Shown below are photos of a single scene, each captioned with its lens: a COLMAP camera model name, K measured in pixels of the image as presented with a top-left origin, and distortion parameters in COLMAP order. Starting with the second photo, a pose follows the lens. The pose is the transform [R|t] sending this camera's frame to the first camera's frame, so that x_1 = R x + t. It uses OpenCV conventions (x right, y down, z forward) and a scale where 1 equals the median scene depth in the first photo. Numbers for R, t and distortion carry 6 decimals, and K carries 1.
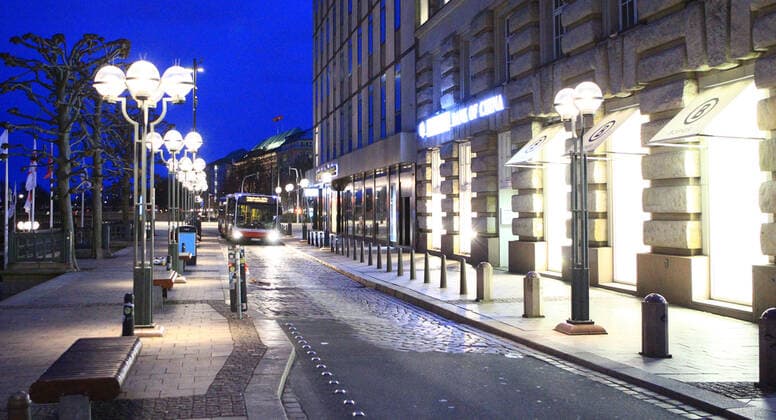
lens RADIAL K [[819.5, 0, 388.0], [0, 819.5, 210.0], [0, 0, 1]] dist [-0.004549, -0.004156]
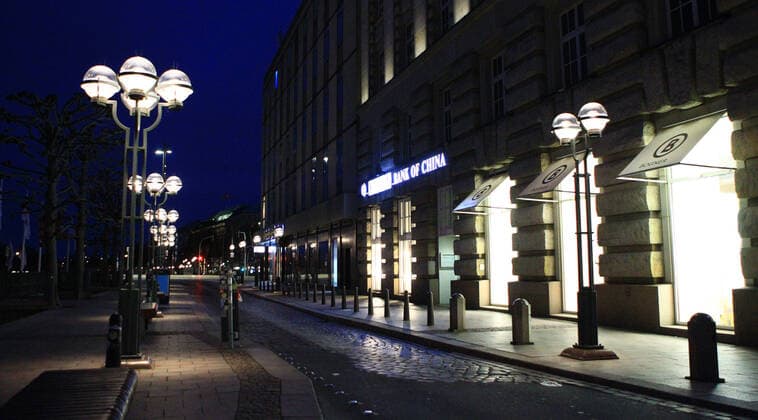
lens RADIAL K [[654.9, 0, 379.0], [0, 654.9, 210.0], [0, 0, 1]] dist [-0.060934, 0.003550]
pose [[0.995934, 0.005636, 0.089913, -0.040287], [0.001903, 0.996502, -0.083549, 0.018474], [-0.090069, 0.083380, 0.992439, 0.116007]]
